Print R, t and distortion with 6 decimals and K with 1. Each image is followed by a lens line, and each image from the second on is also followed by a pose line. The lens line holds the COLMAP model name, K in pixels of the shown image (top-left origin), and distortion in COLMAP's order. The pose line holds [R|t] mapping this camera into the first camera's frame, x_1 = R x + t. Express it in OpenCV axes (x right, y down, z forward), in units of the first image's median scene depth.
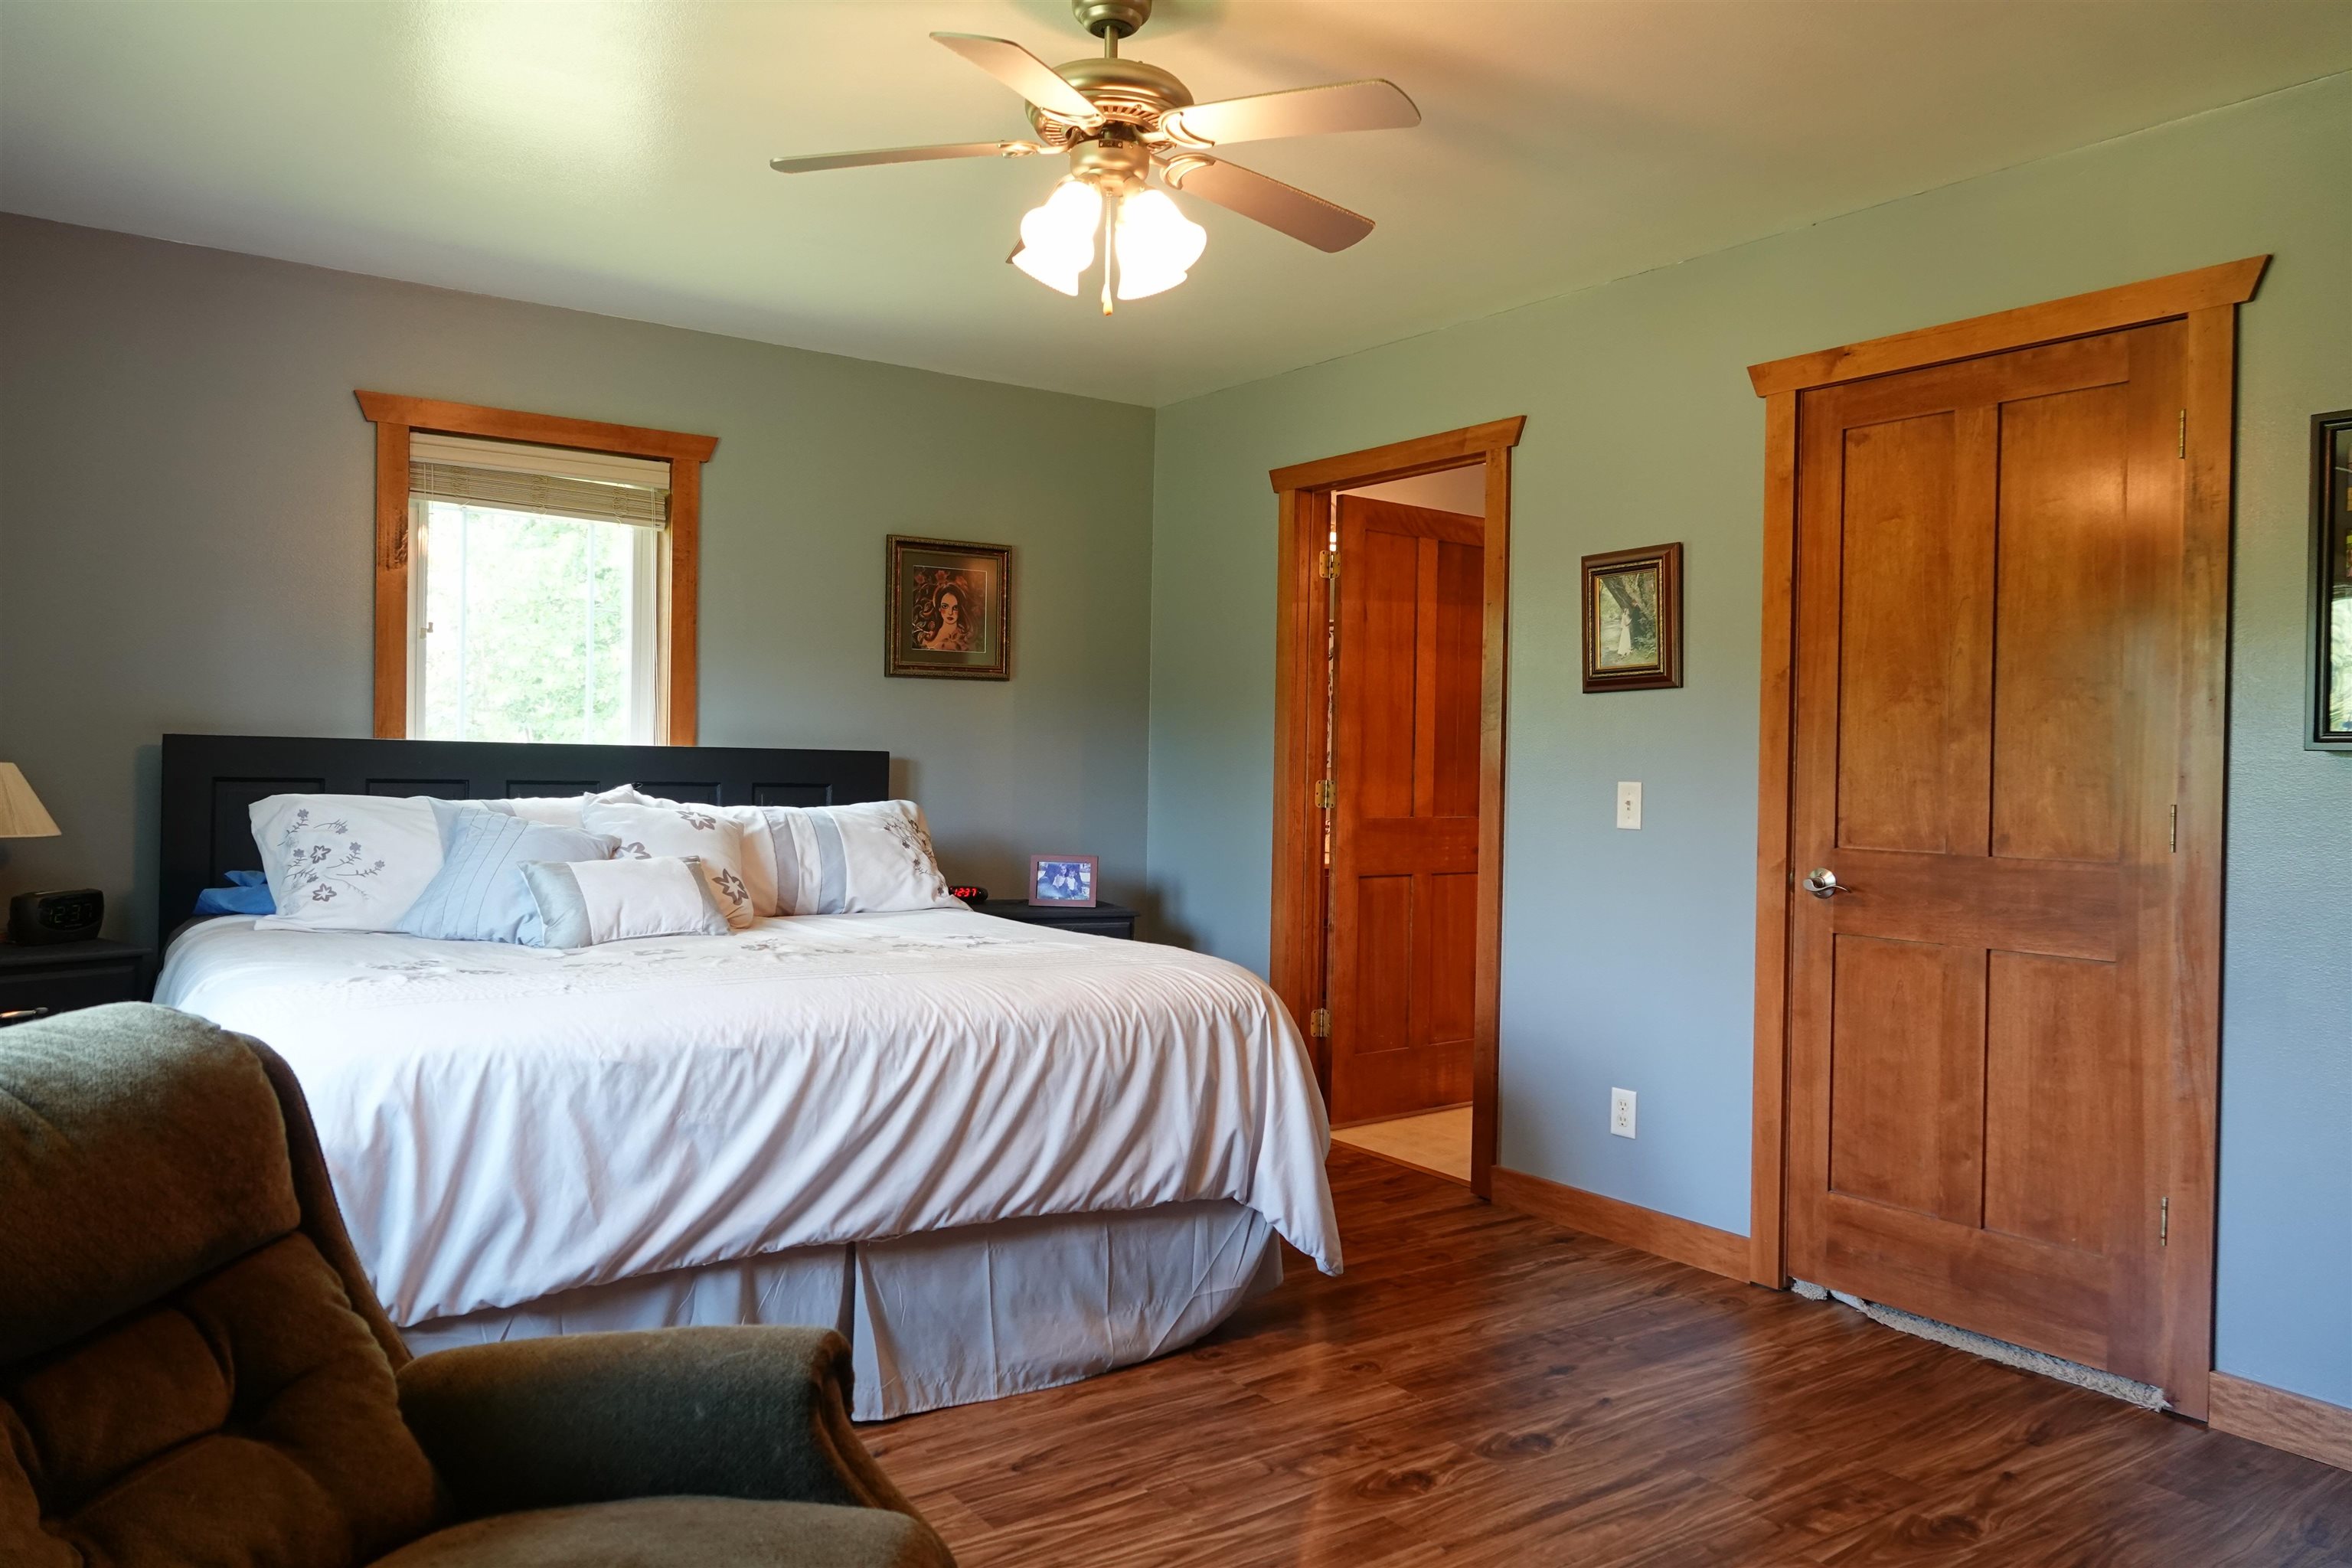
lens RADIAL K [[1629.8, 0, 1180.9], [0, 1629.8, 766.9], [0, 0, 1]] dist [-0.002054, -0.004500]
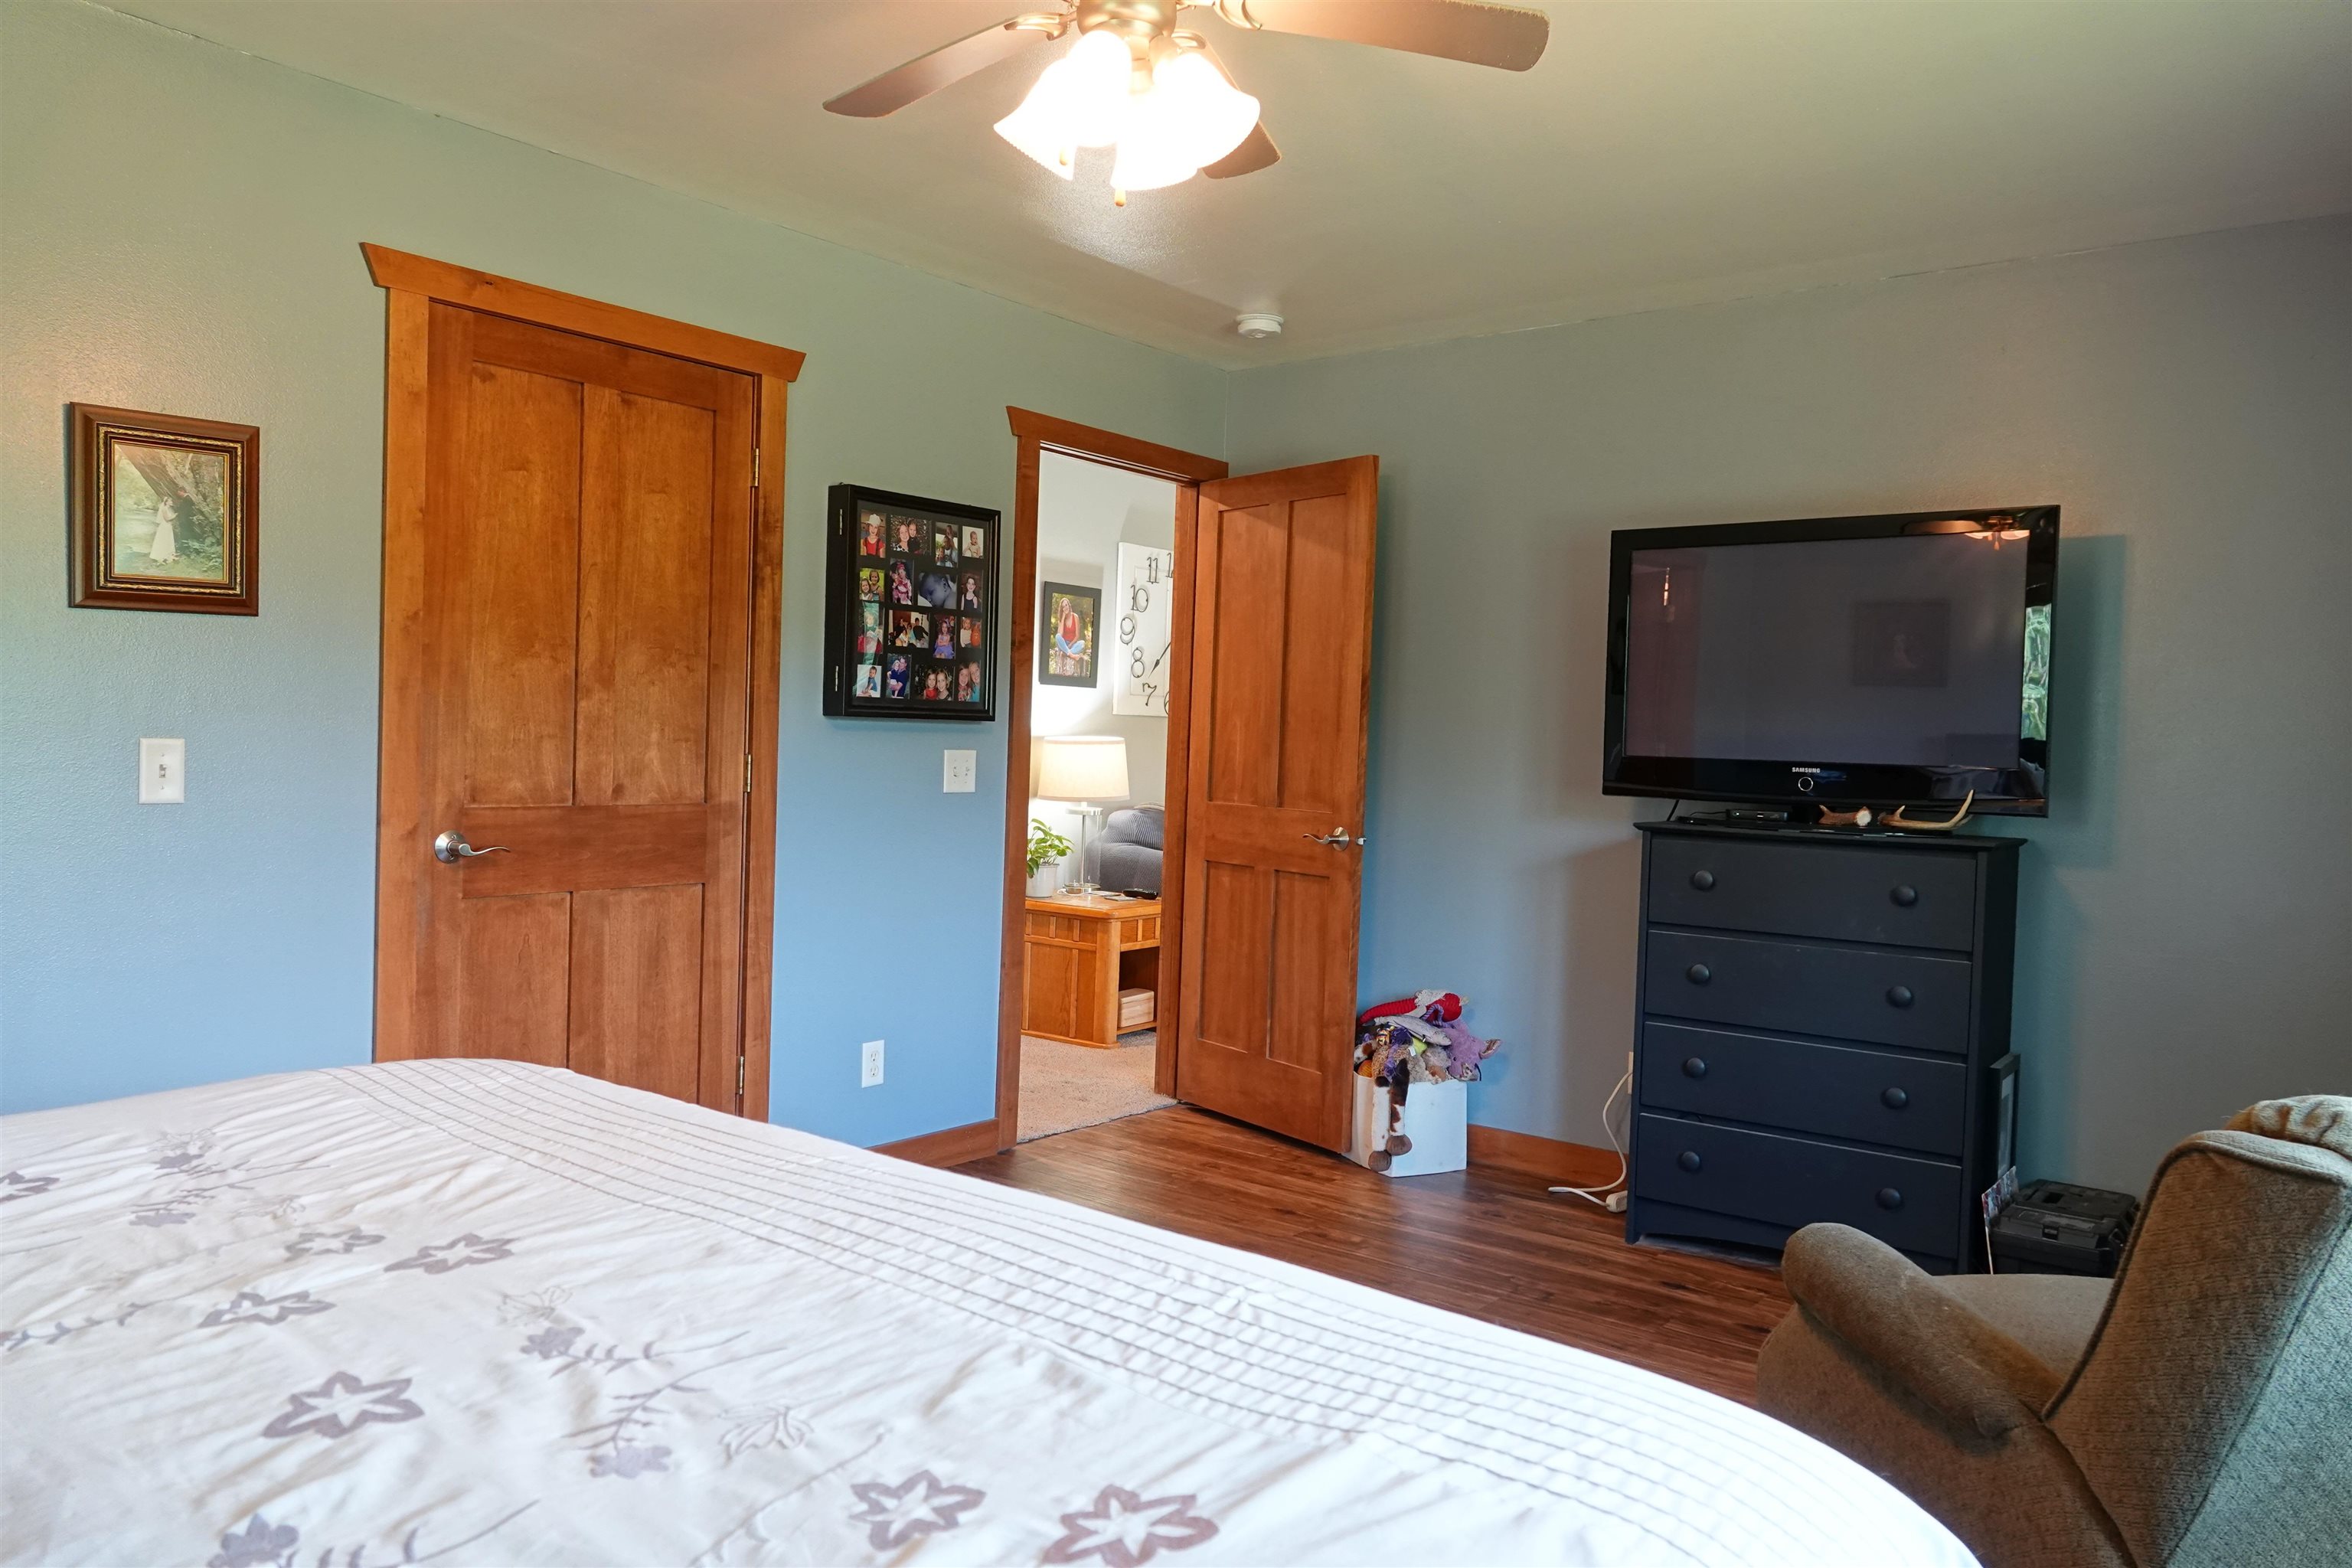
lens RADIAL K [[1629.8, 0, 1181.0], [0, 1629.8, 800.6], [0, 0, 1]] dist [-0.002054, -0.004500]
pose [[-0.280092, -0.056092, 0.958333, -0.631164], [-0.024336, 0.998385, 0.051324, -0.013119], [-0.959665, -0.008946, -0.281005, 0.892892]]
